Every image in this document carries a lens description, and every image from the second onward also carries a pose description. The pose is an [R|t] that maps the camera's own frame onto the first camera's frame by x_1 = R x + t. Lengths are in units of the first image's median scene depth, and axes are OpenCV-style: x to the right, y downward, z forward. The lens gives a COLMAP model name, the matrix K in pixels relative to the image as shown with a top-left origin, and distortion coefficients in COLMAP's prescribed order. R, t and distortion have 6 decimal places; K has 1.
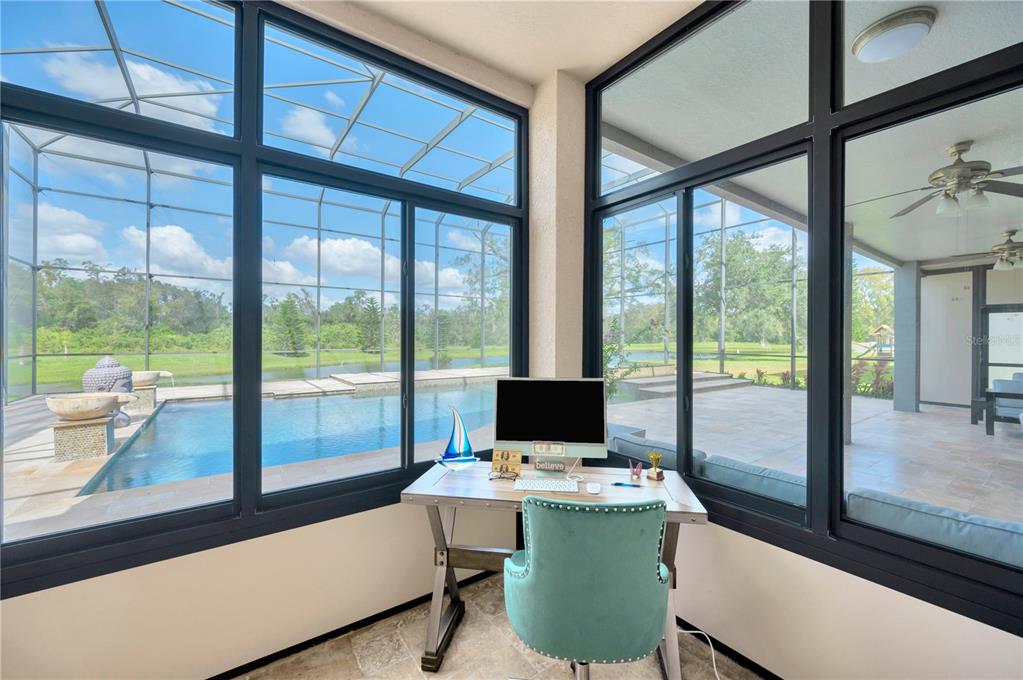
lens RADIAL K [[402.6, 0, 514.1], [0, 402.6, 342.1], [0, 0, 1]] dist [-0.001535, 0.000057]
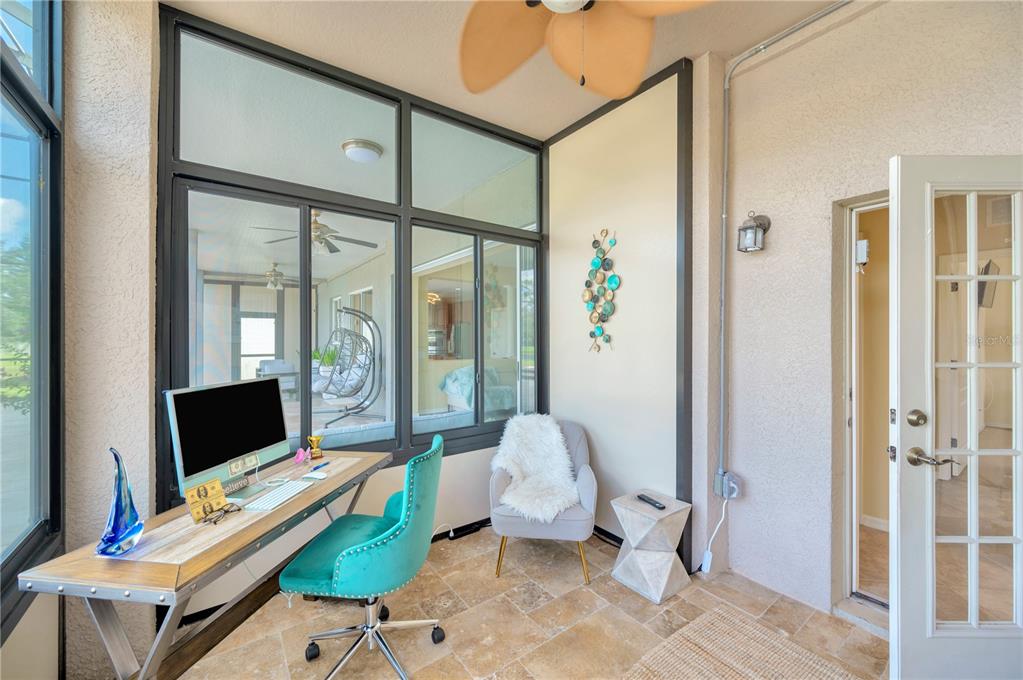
lens RADIAL K [[405.4, 0, 517.3], [0, 405.4, 338.9], [0, 0, 1]] dist [-0.000205, 0.000159]
pose [[-0.007287, -0.006554, 0.999952, -0.329807], [0.013264, 0.999890, 0.006650, 0.000895], [-0.999885, 0.013312, -0.007199, 0.178919]]
